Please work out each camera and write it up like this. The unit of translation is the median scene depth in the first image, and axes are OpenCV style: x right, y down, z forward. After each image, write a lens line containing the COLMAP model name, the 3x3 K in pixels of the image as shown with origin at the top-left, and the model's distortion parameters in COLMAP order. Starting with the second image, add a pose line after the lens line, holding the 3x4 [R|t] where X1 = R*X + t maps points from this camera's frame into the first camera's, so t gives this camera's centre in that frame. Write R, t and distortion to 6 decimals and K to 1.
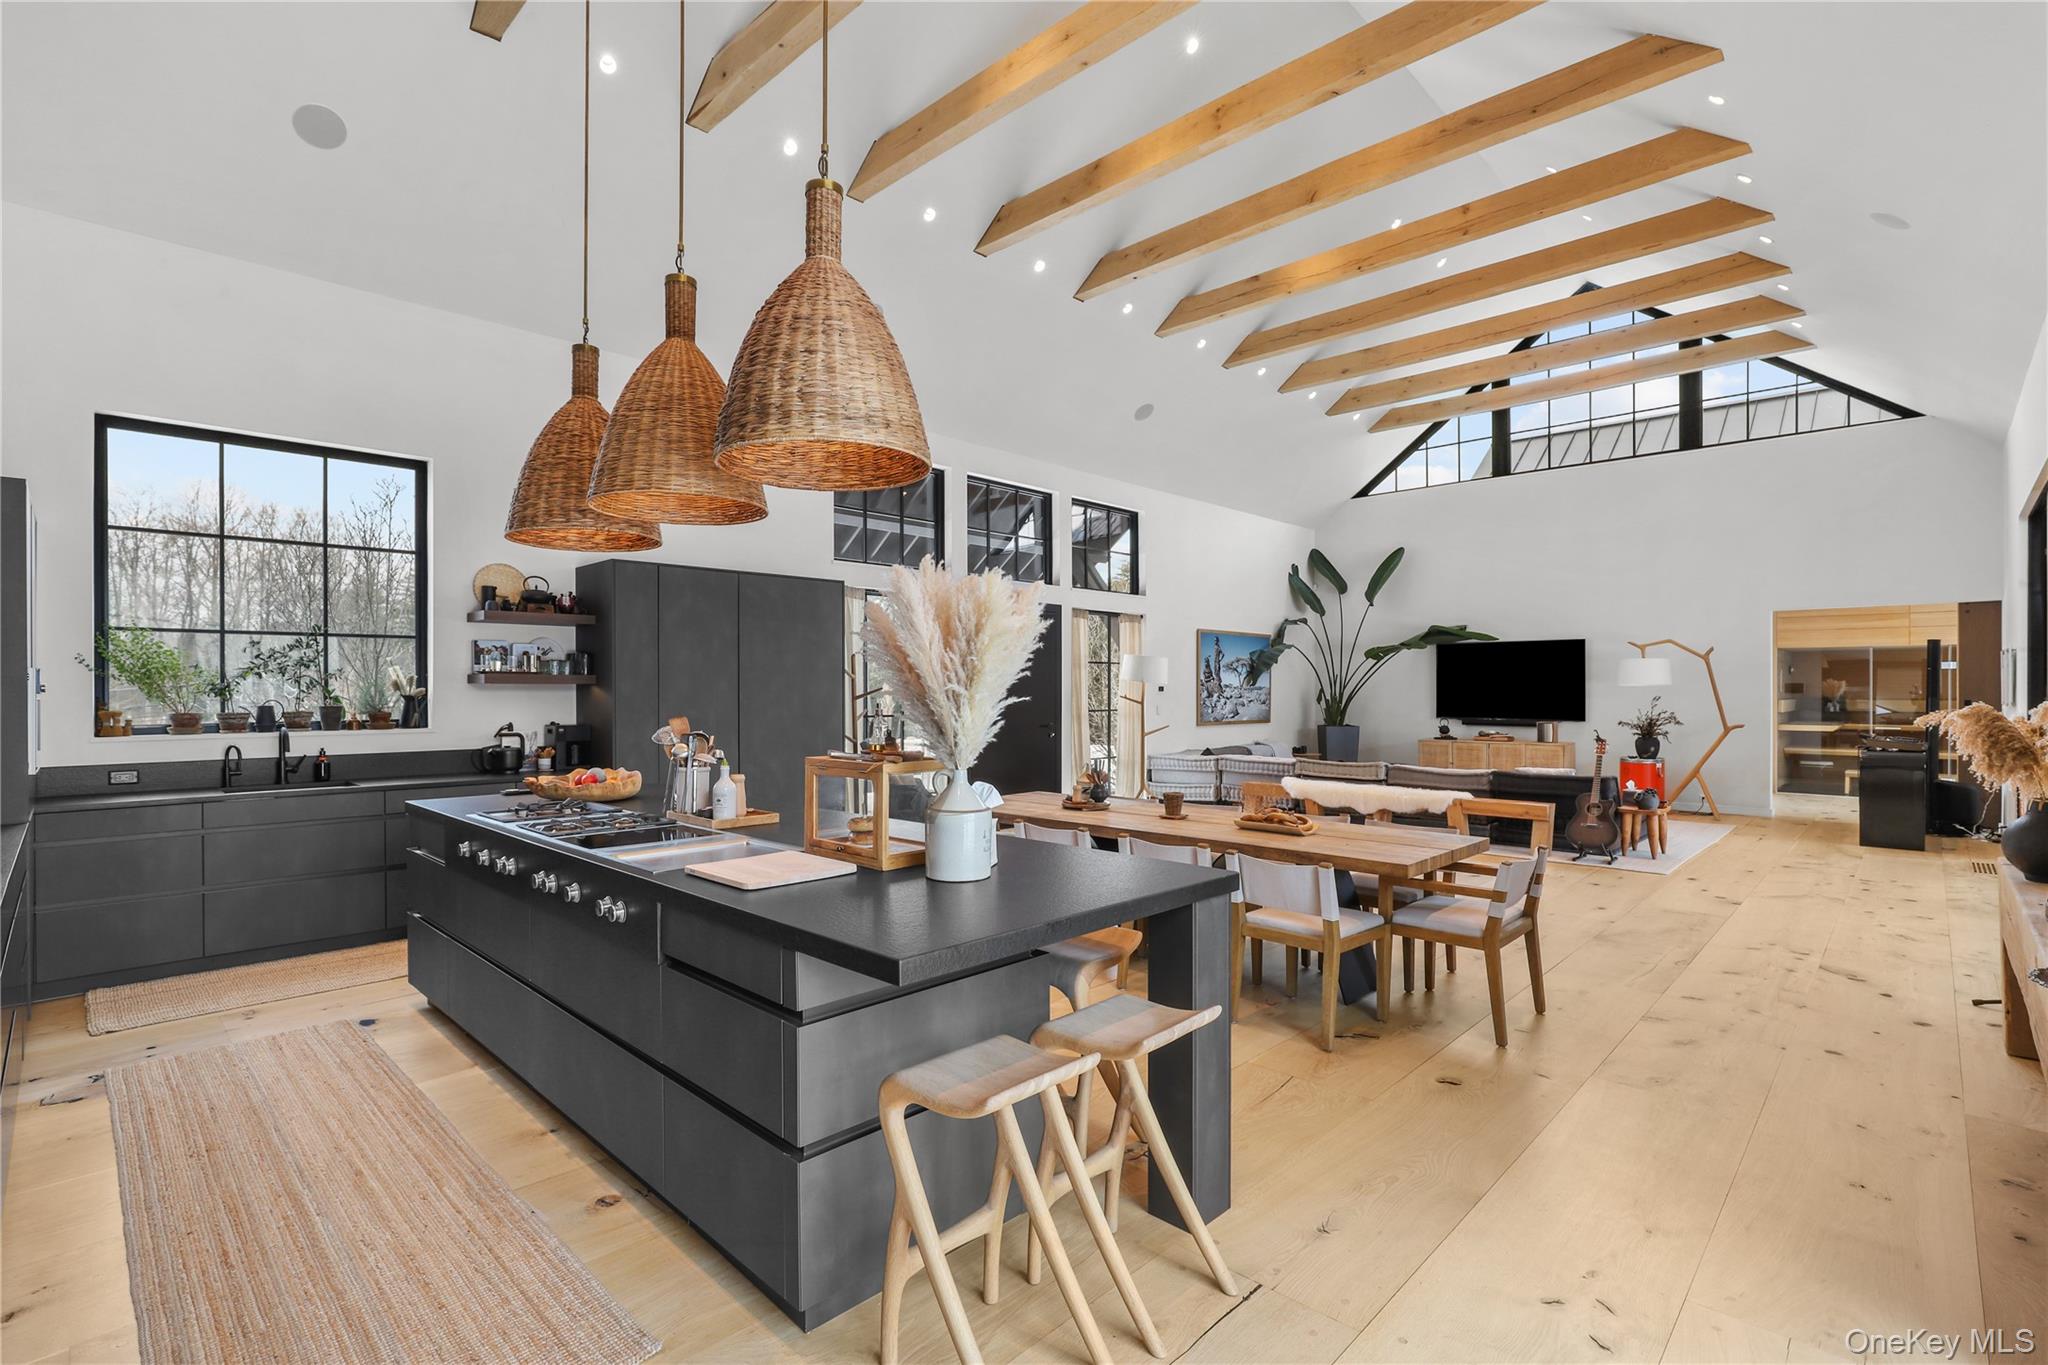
lens RADIAL K [[935.1, 0, 1016.8], [0, 935.1, 691.8], [0, 0, 1]] dist [-0.012823, 0.001775]
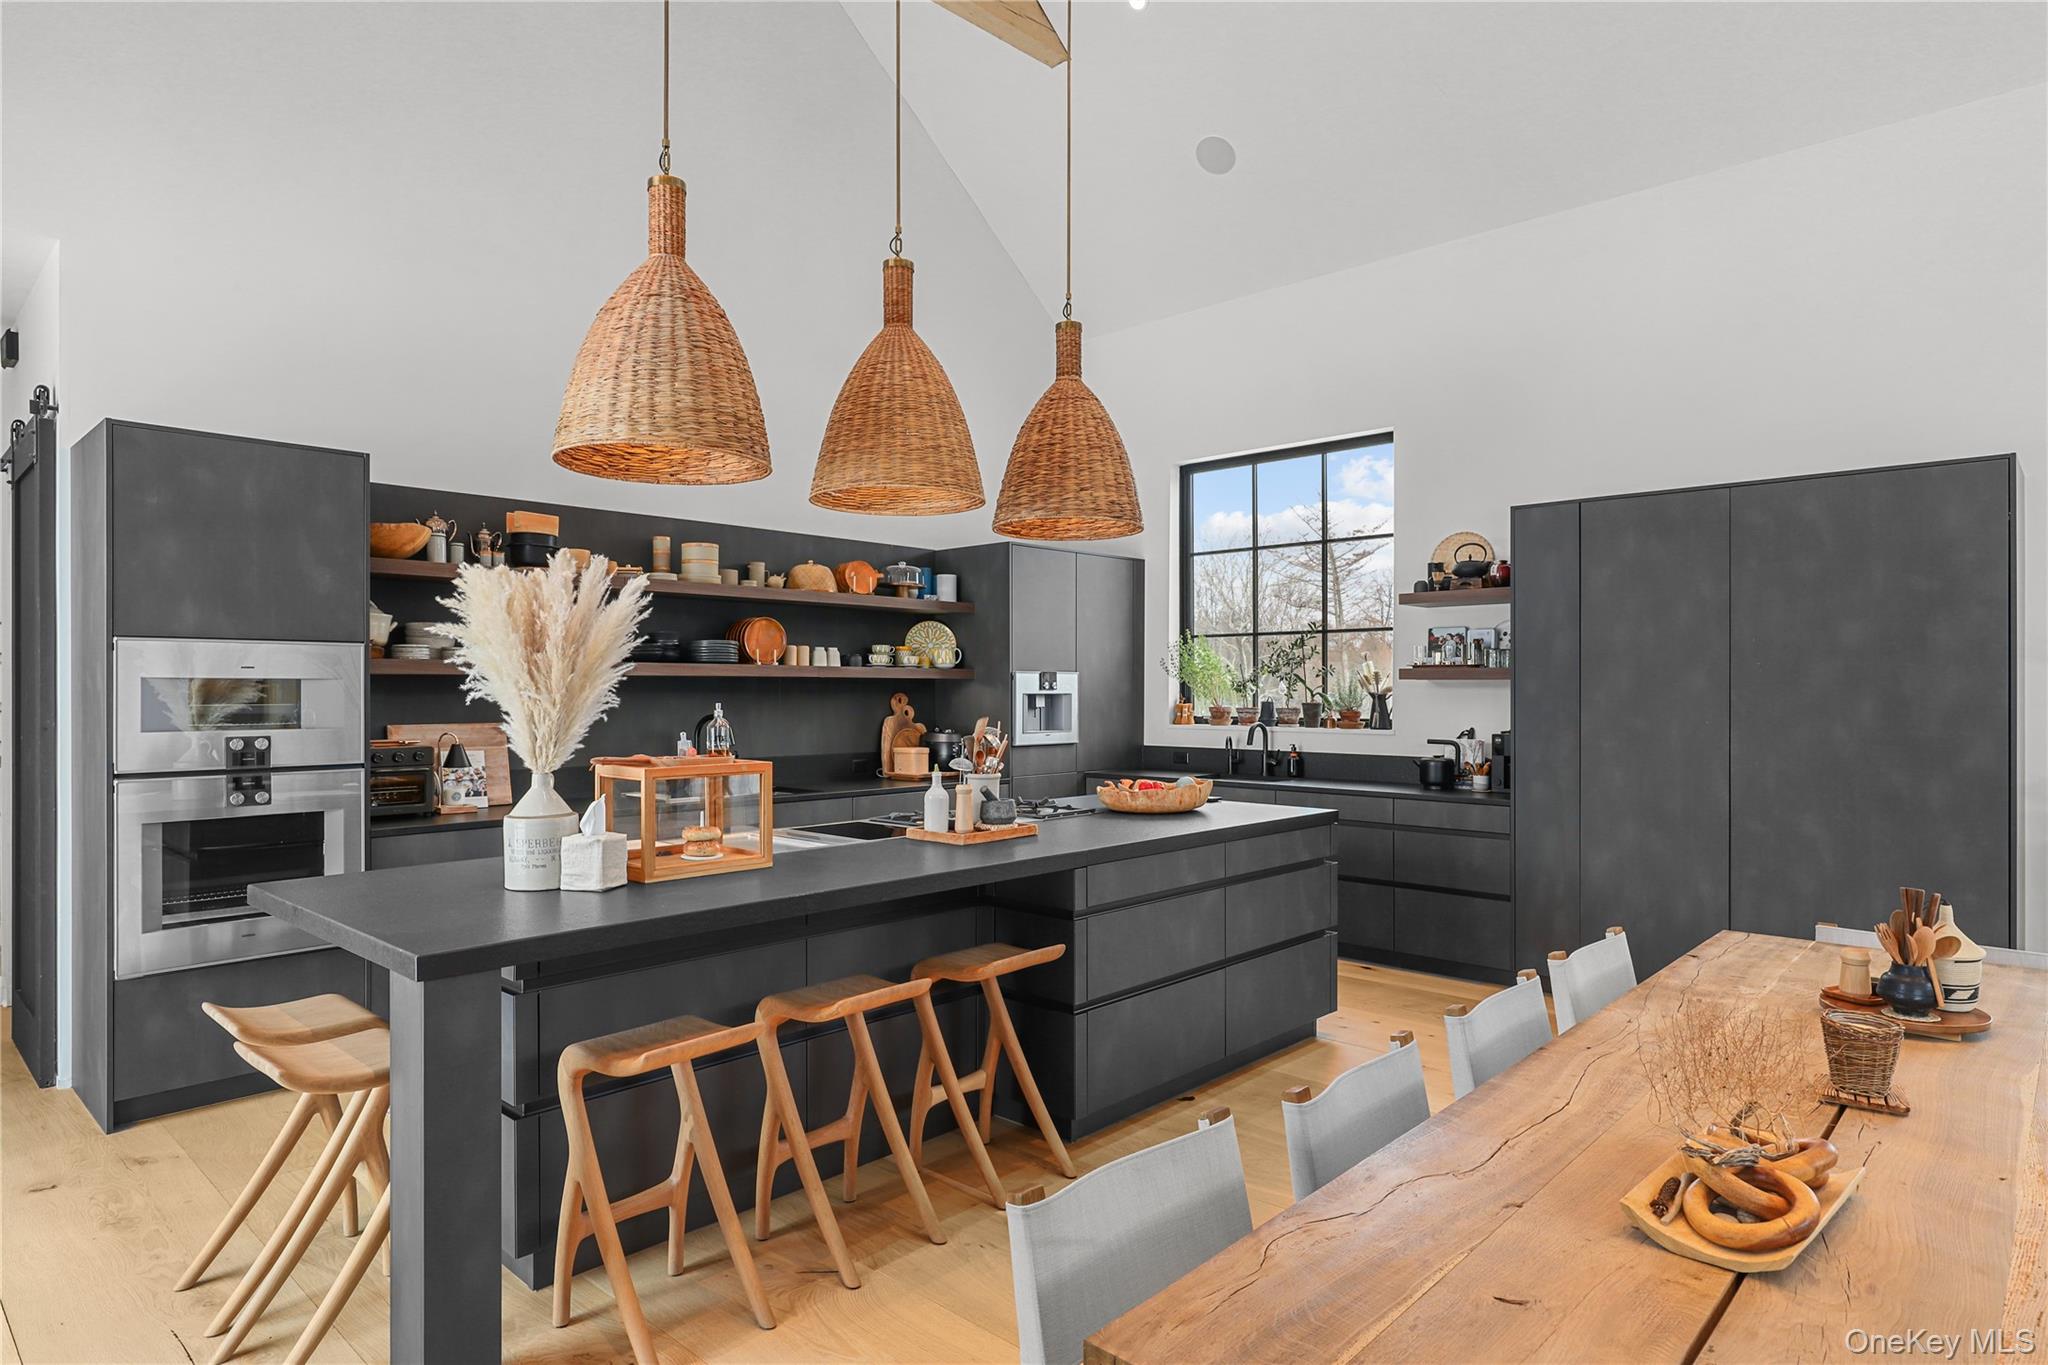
lens RADIAL K [[1171.0, 0, 1021.0], [0, 1171.0, 689.0], [0, 0, 1]] dist [0.006574, -0.000036]
pose [[0.016307, 0.003326, -0.999862, 0.607046], [-0.002797, 0.999991, 0.003281, -0.003818], [0.999863, 0.002743, 0.016316, 0.781434]]
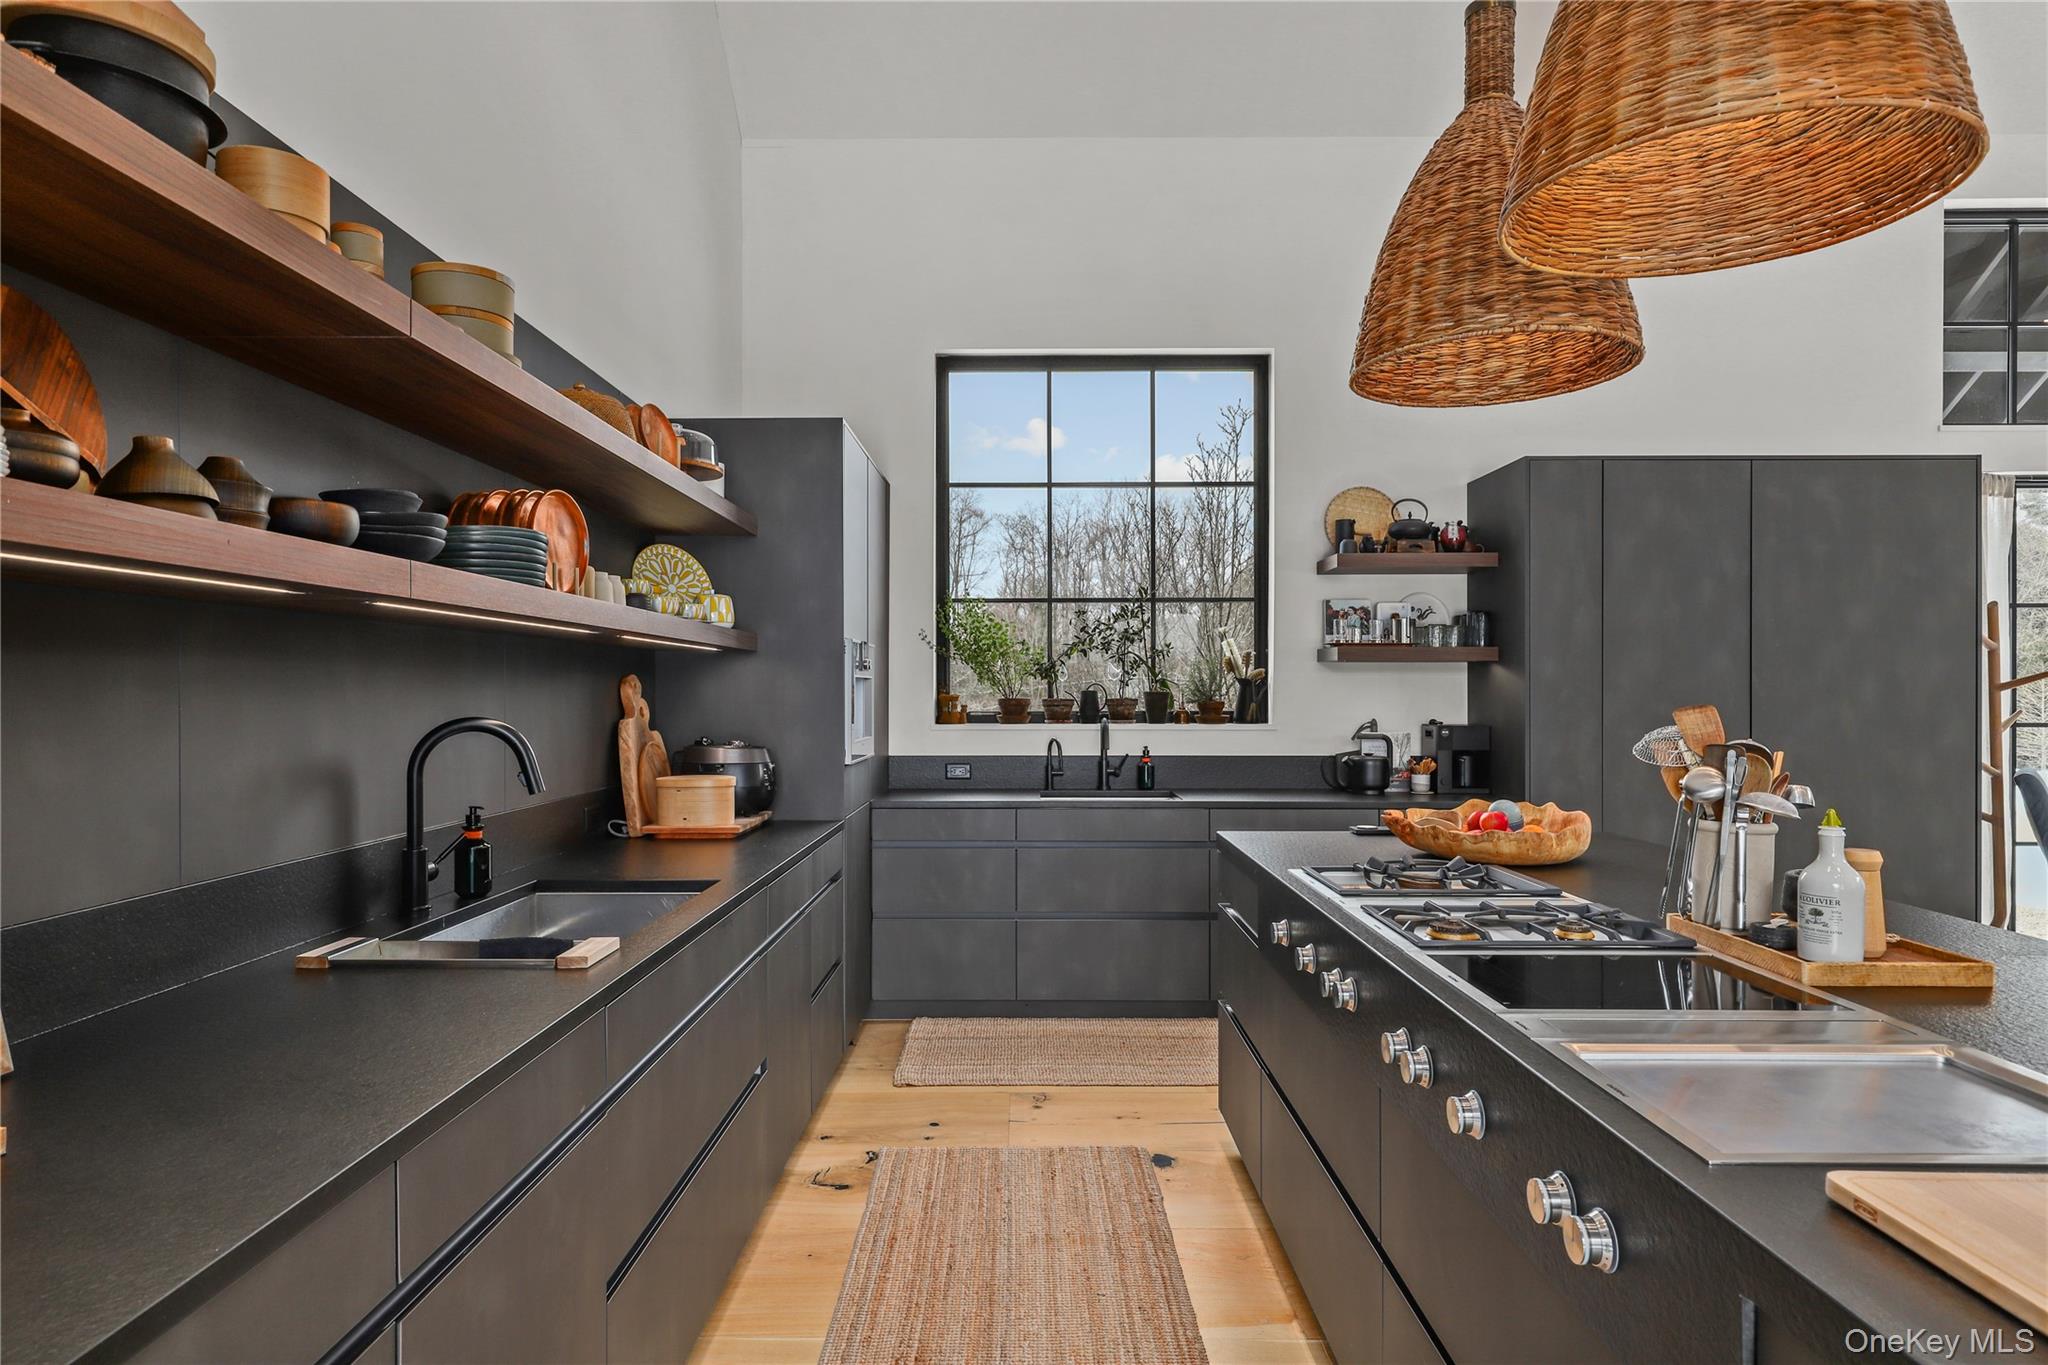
lens RADIAL K [[1171.0, 0, 1027.8], [0, 1171.0, 689.9], [0, 0, 1]] dist [0.006574, -0.000036]
pose [[0.698260, 0.003420, -0.715836, -0.140730], [-0.003638, 0.999993, 0.001229, 0.015104], [0.715835, 0.001746, 0.698267, 0.290614]]
